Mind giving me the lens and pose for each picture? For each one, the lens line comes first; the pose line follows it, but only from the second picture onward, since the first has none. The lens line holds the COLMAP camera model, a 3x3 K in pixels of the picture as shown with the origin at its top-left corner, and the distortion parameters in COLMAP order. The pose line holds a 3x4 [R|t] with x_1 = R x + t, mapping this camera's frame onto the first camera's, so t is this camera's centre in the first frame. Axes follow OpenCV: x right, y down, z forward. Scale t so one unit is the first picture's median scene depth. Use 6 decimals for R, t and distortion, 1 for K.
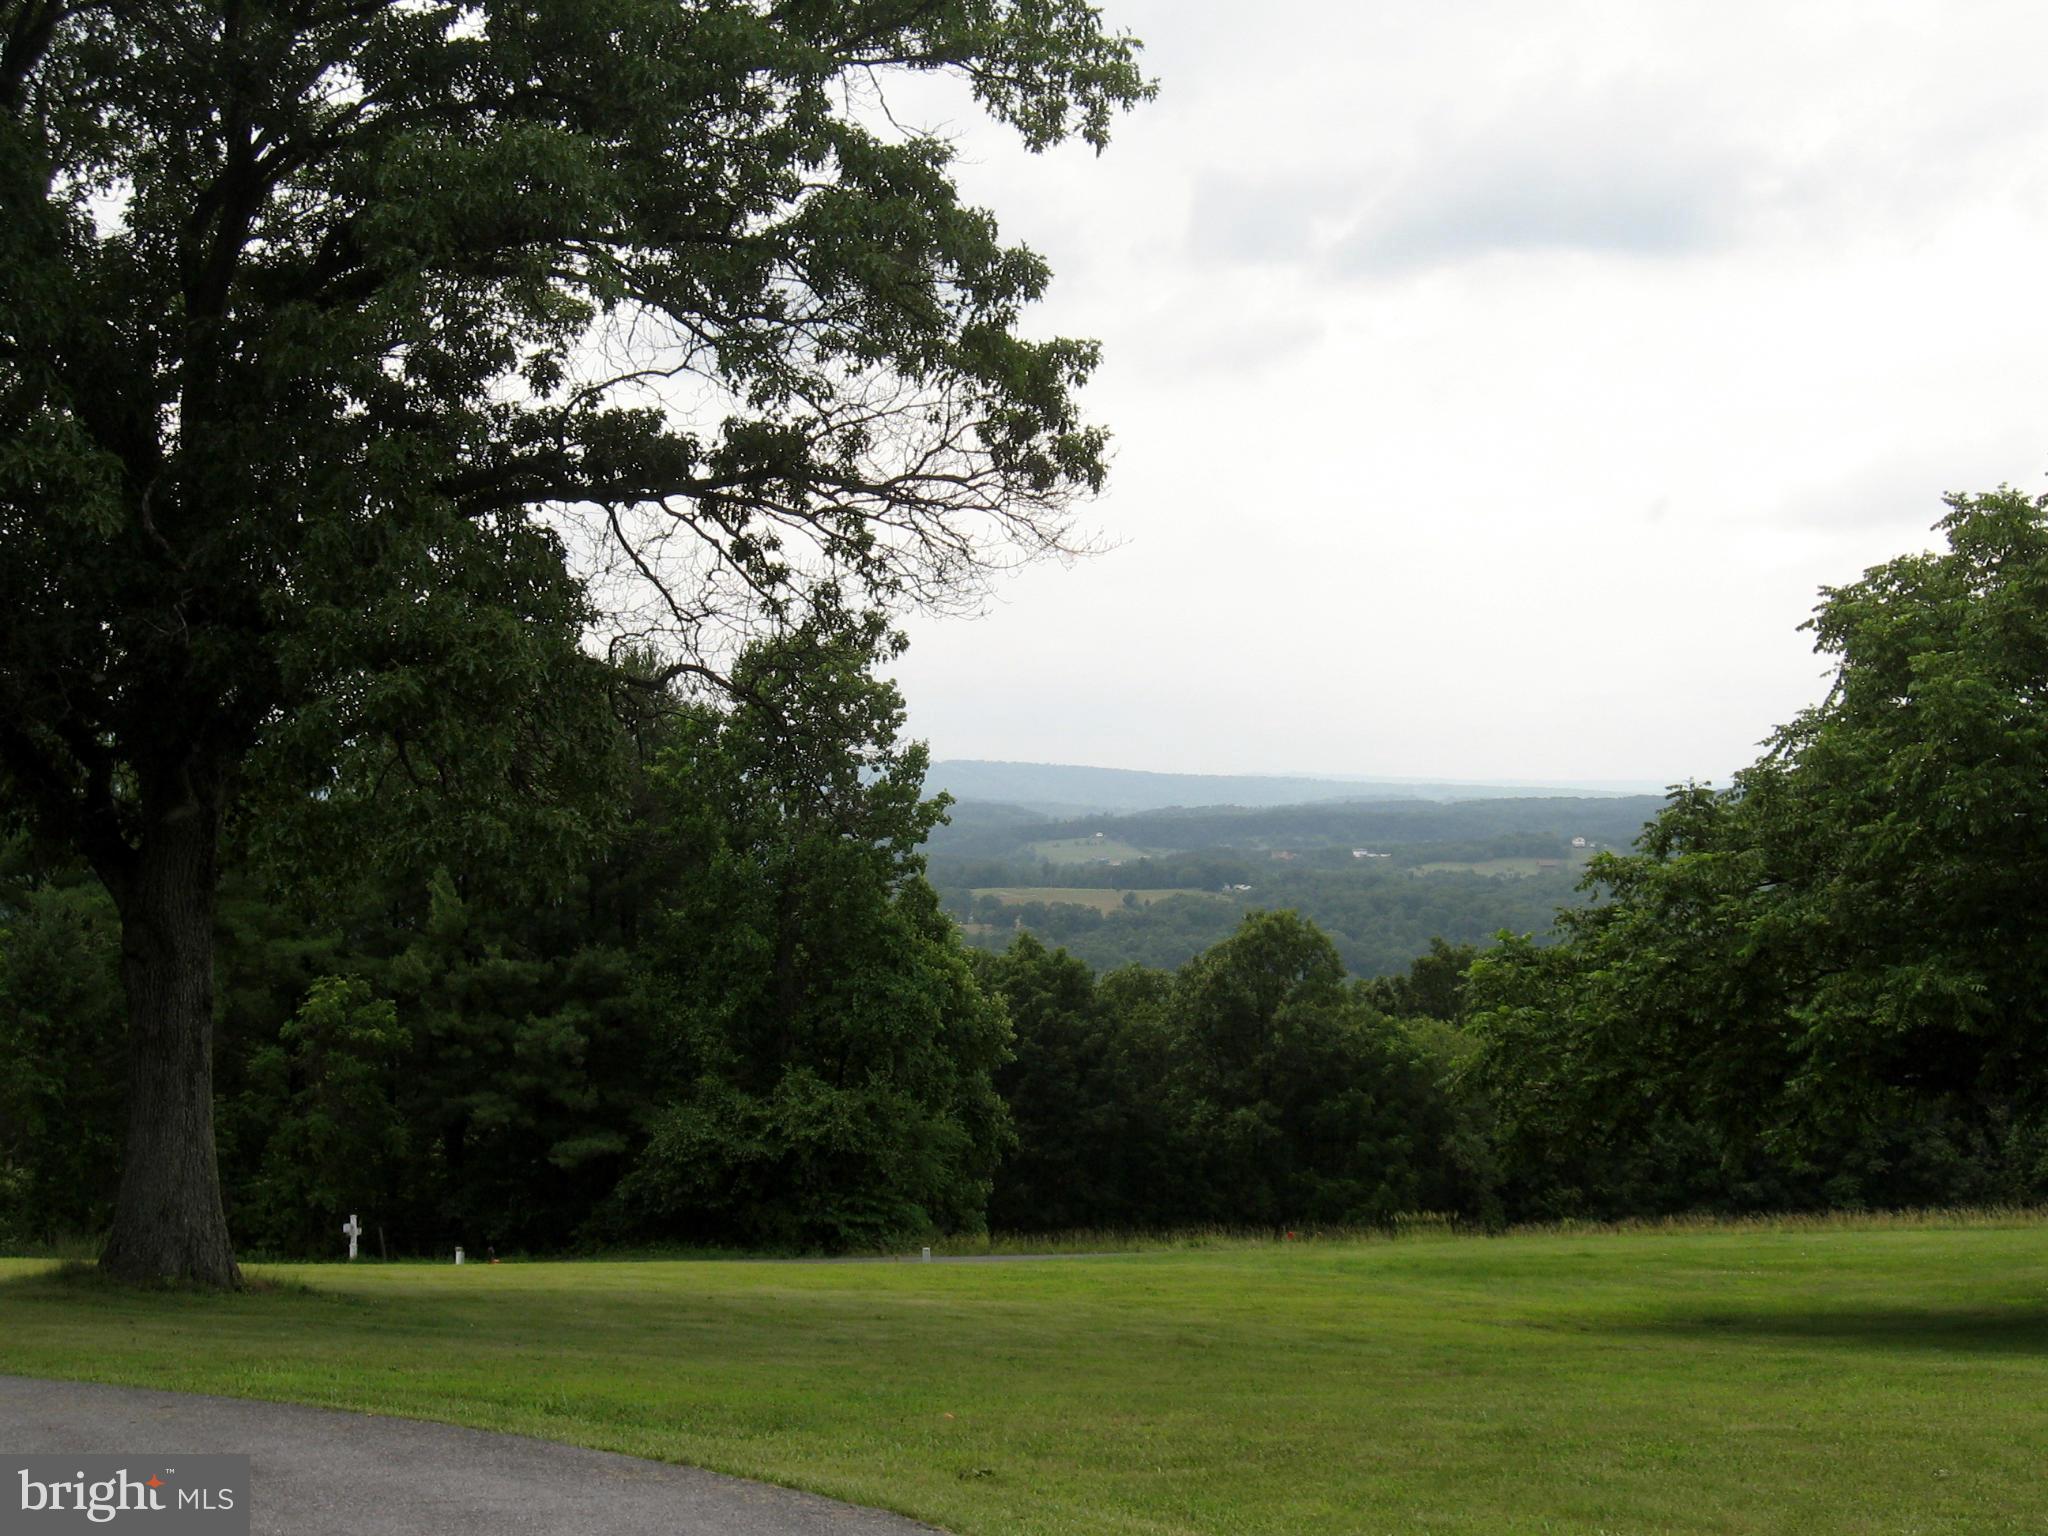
lens RADIAL K [[2128.2, 0, 1010.6], [0, 2128.2, 726.8], [0, 0, 1]] dist [-0.123124, 0.001784]
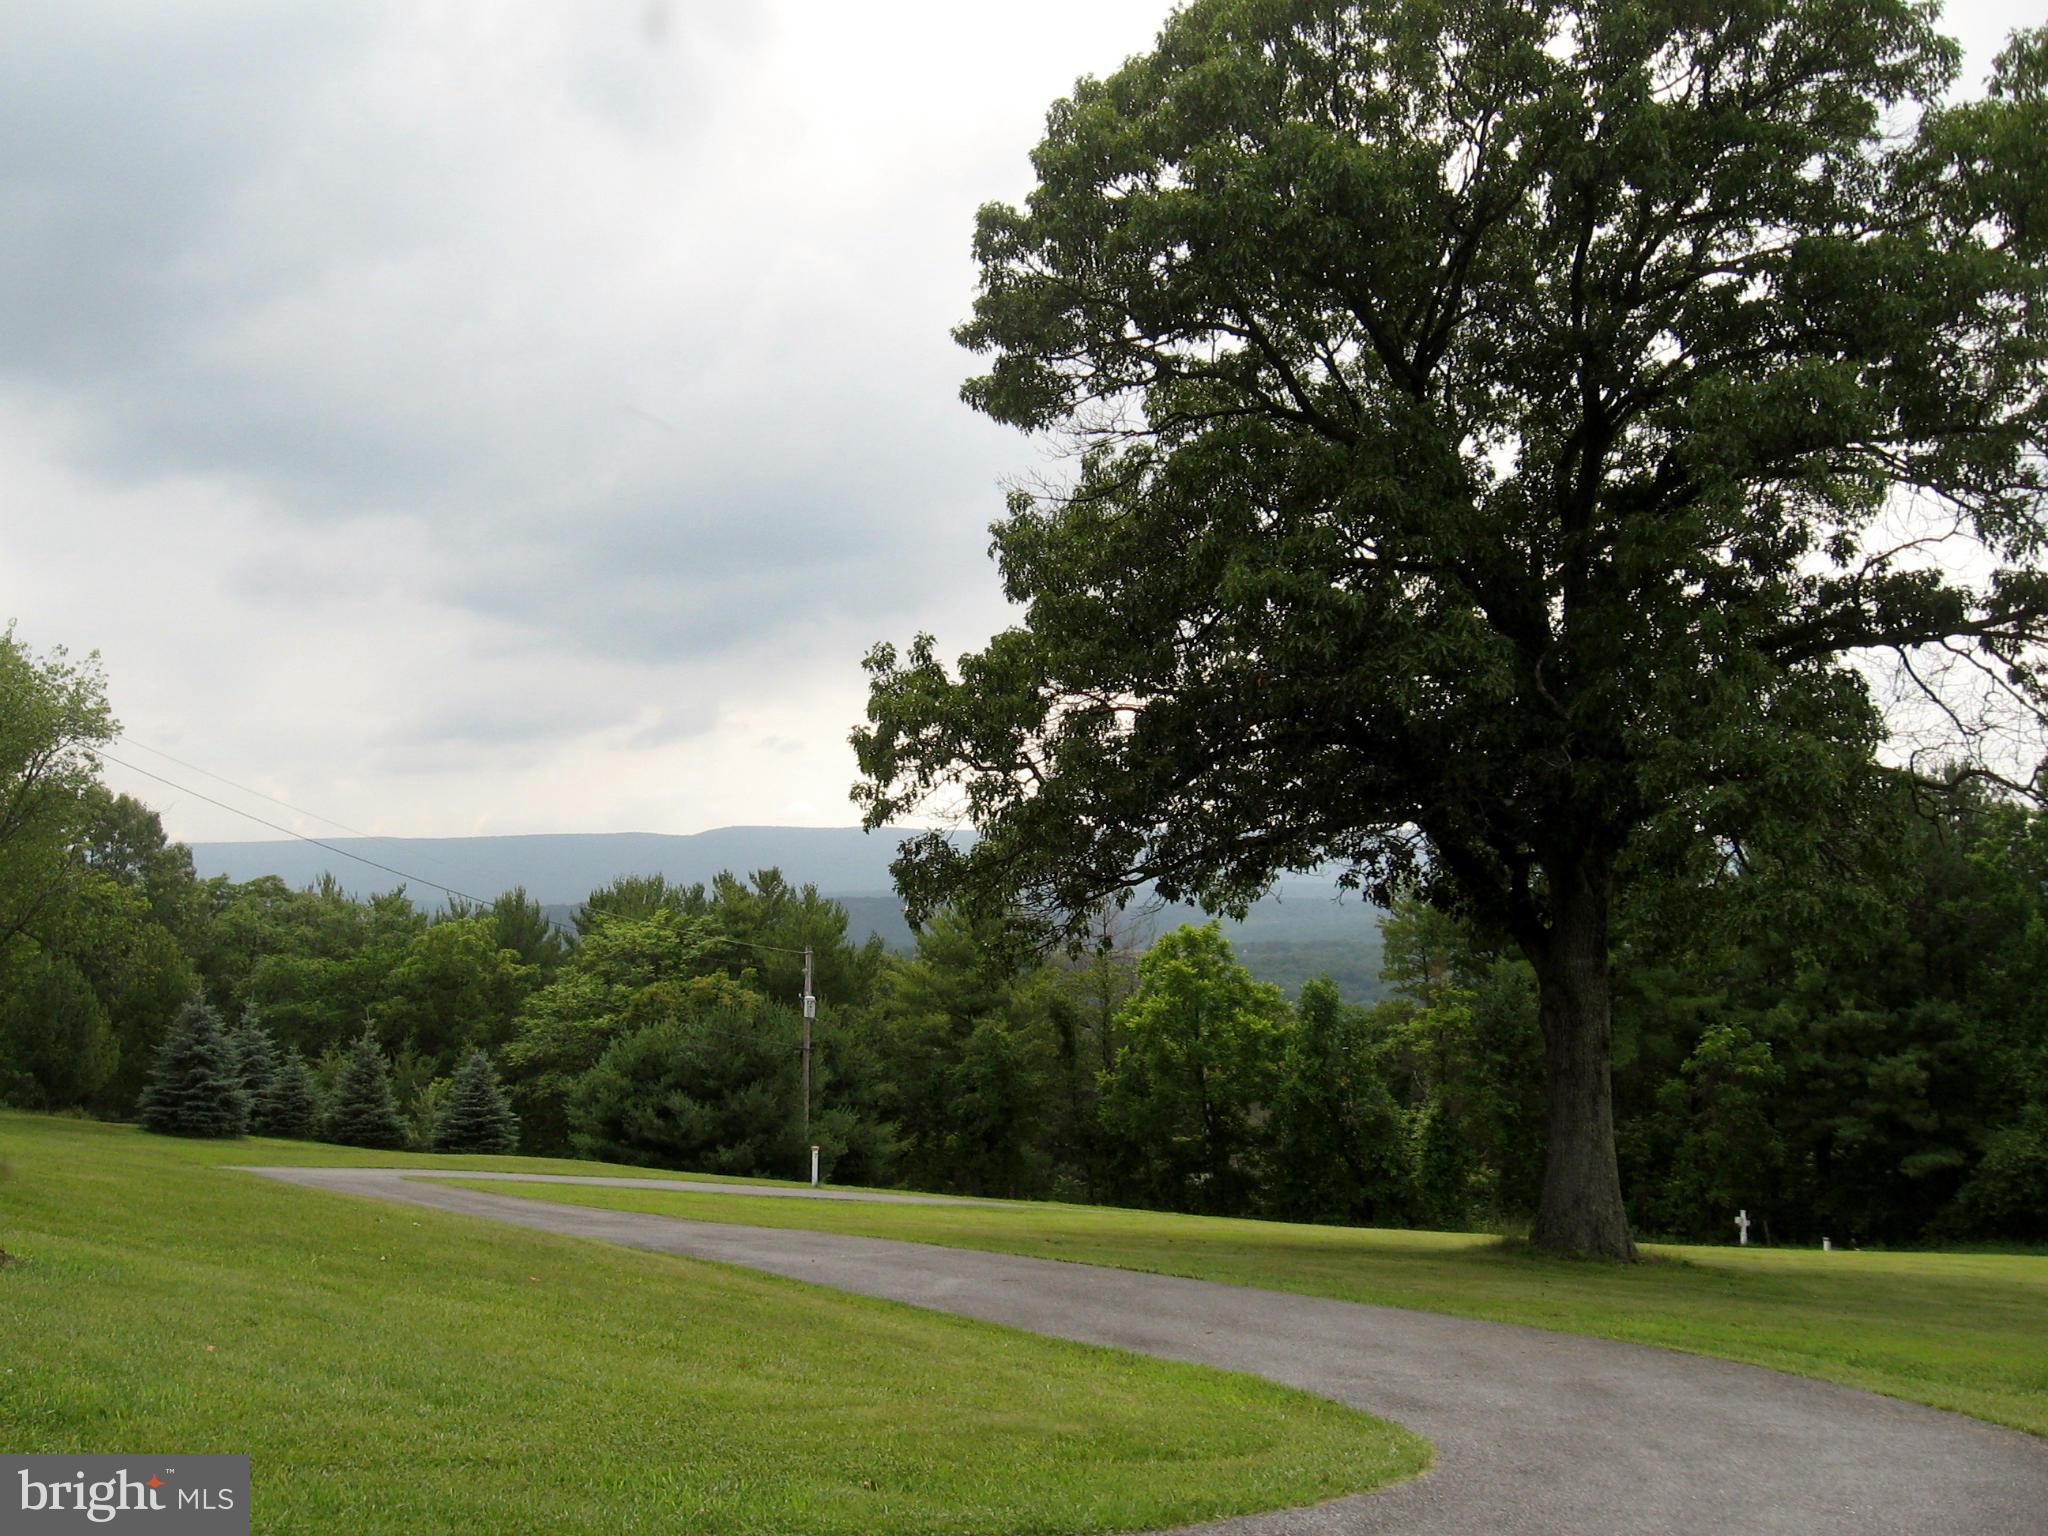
lens RADIAL K [[1506.4, 0, 1024.2], [0, 1506.4, 718.0], [0, 0, 1]] dist [-0.137231, 0.036835]
pose [[0.874742, -0.063545, -0.480404, -0.248703], [0.036595, 0.997196, -0.065270, -0.026822], [0.483205, 0.039513, 0.874615, -0.003385]]
